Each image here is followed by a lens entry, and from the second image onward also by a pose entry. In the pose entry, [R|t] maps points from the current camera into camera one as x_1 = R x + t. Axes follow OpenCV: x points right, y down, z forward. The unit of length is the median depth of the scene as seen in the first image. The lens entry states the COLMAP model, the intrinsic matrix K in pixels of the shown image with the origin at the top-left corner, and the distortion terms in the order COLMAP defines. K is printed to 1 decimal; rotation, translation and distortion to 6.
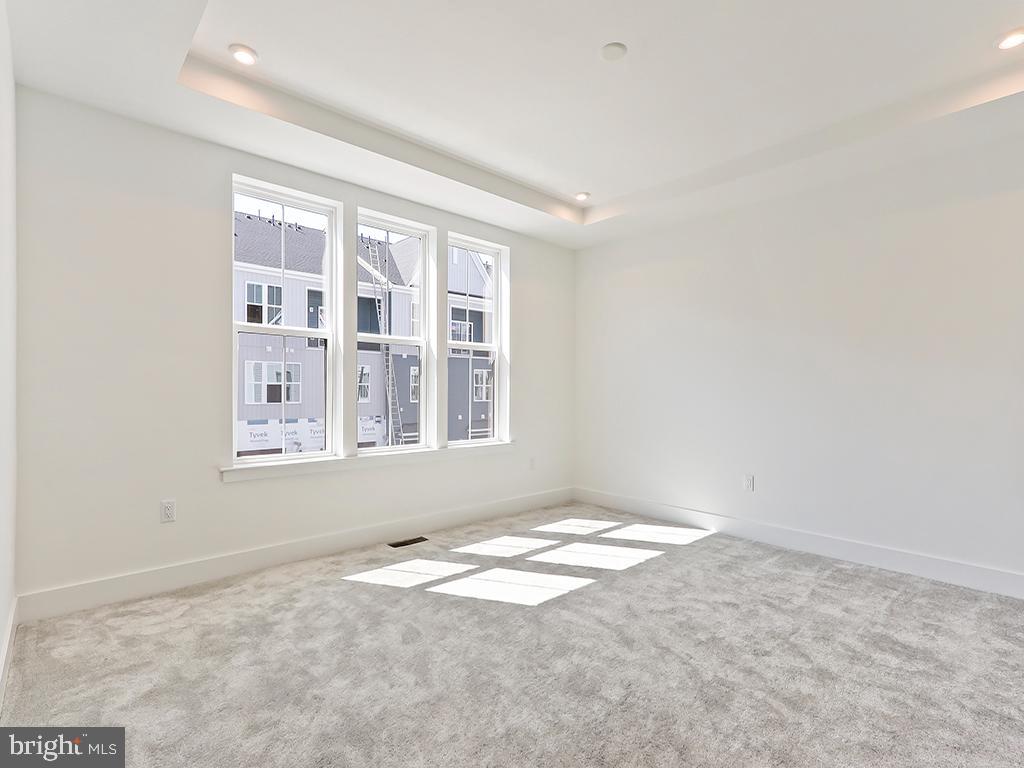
lens RADIAL K [[494.1, 0, 505.2], [0, 494.1, 386.9], [0, 0, 1]] dist [0.018901, 0.001100]
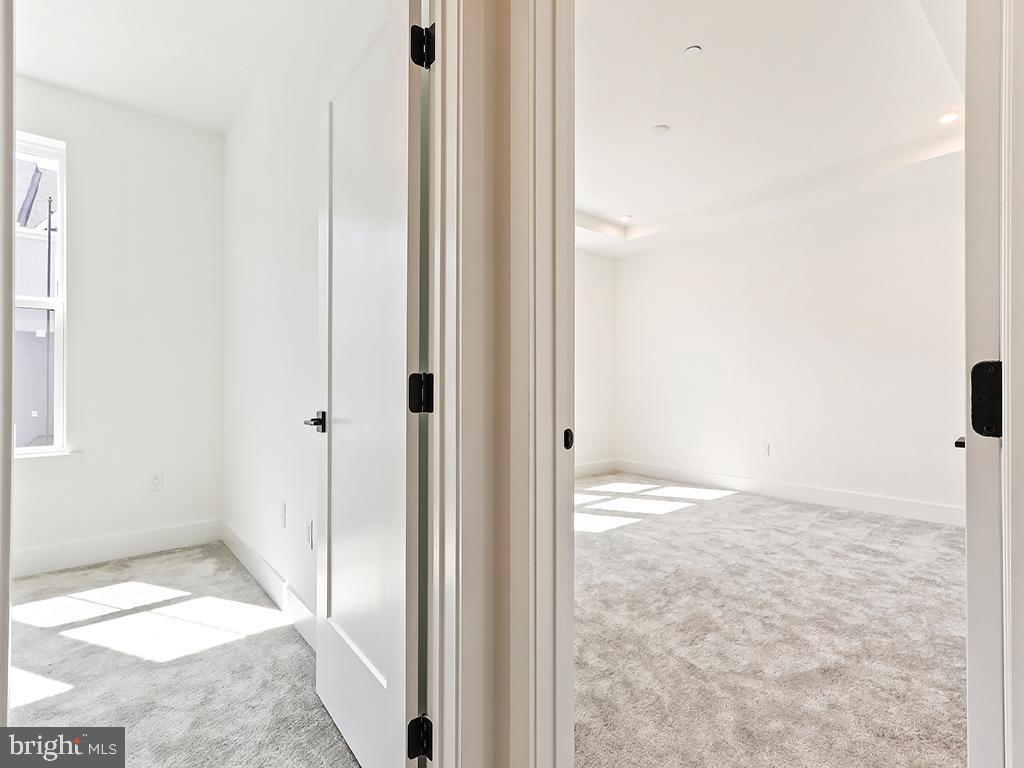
lens RADIAL K [[494.1, 0, 505.2], [0, 494.1, 386.9], [0, 0, 1]] dist [0.018901, 0.001100]
pose [[0.999185, -0.007997, -0.039556, -0.171363], [0.008294, 0.999939, 0.007347, 0.037788], [0.039495, -0.007669, 0.999190, -0.419706]]
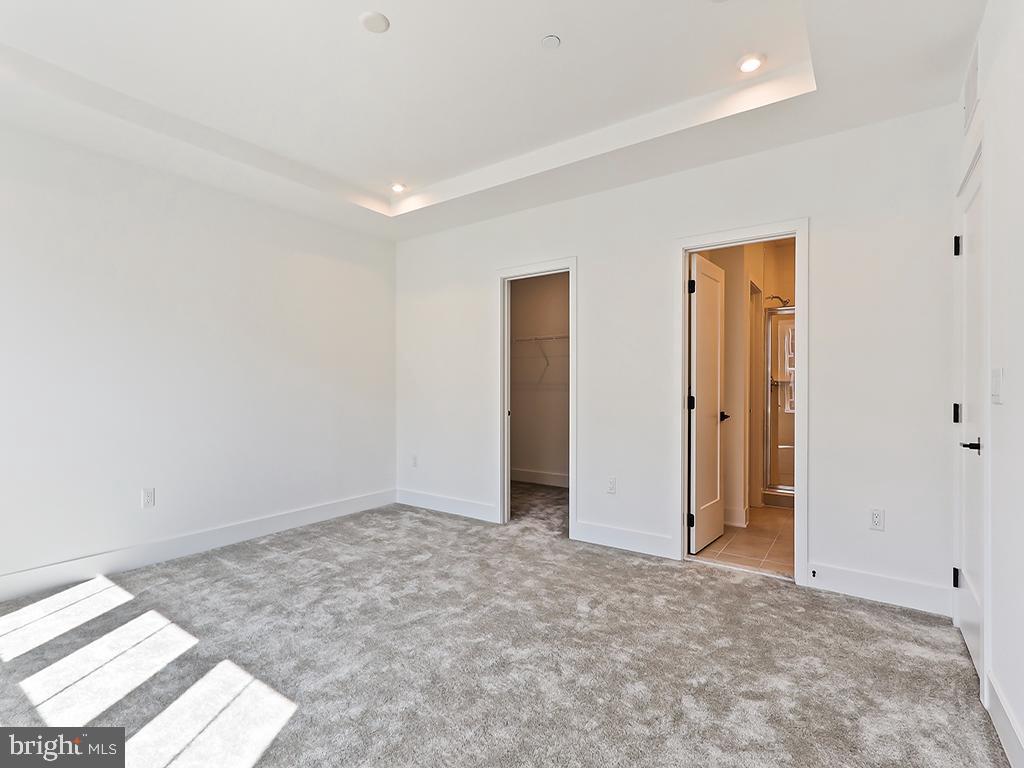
lens RADIAL K [[494.1, 0, 505.2], [0, 494.1, 386.9], [0, 0, 1]] dist [0.018901, 0.001100]
pose [[-0.199826, -0.005438, 0.979816, -0.755502], [-0.012044, 0.999923, 0.003093, -0.005369], [-0.979757, -0.011183, -0.199876, 0.966777]]
